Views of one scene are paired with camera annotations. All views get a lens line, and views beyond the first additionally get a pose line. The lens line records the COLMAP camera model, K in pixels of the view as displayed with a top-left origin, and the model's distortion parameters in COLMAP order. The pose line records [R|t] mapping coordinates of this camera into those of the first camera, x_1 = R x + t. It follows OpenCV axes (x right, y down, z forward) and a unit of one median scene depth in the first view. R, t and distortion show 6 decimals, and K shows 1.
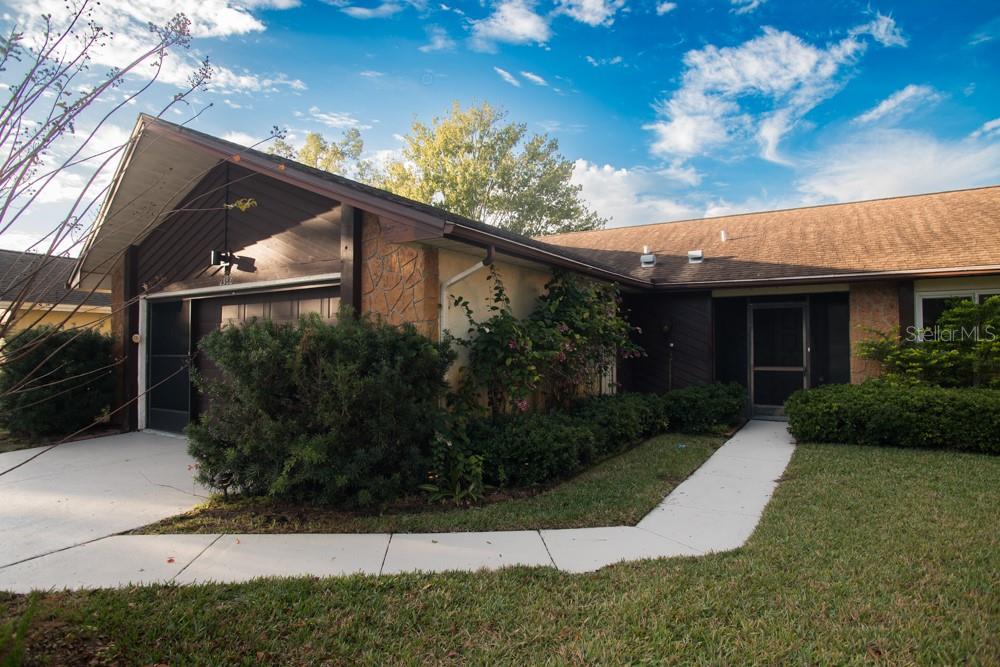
lens RADIAL K [[588.1, 0, 496.4], [0, 588.1, 336.3], [0, 0, 1]] dist [-0.074841, 0.047193]
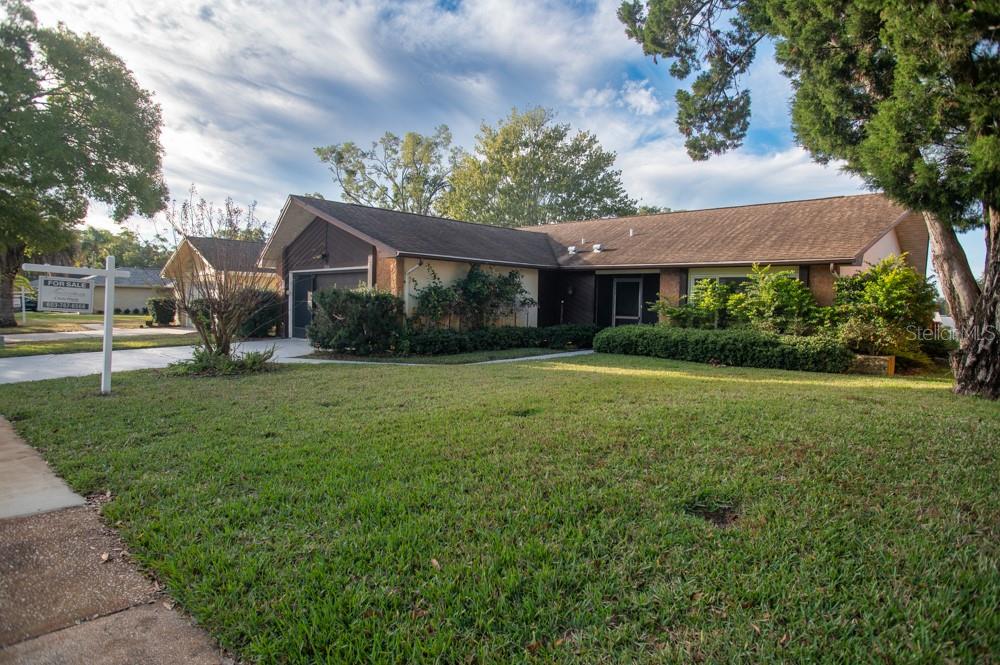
lens RADIAL K [[574.9, 0, 491.2], [0, 574.9, 336.7], [0, 0, 1]] dist [-0.080423, 0.047225]
pose [[0.978171, 0.035743, -0.204706, 0.484299], [-0.019816, 0.996651, 0.079330, -0.014540], [0.206856, -0.073542, 0.975604, -0.809614]]
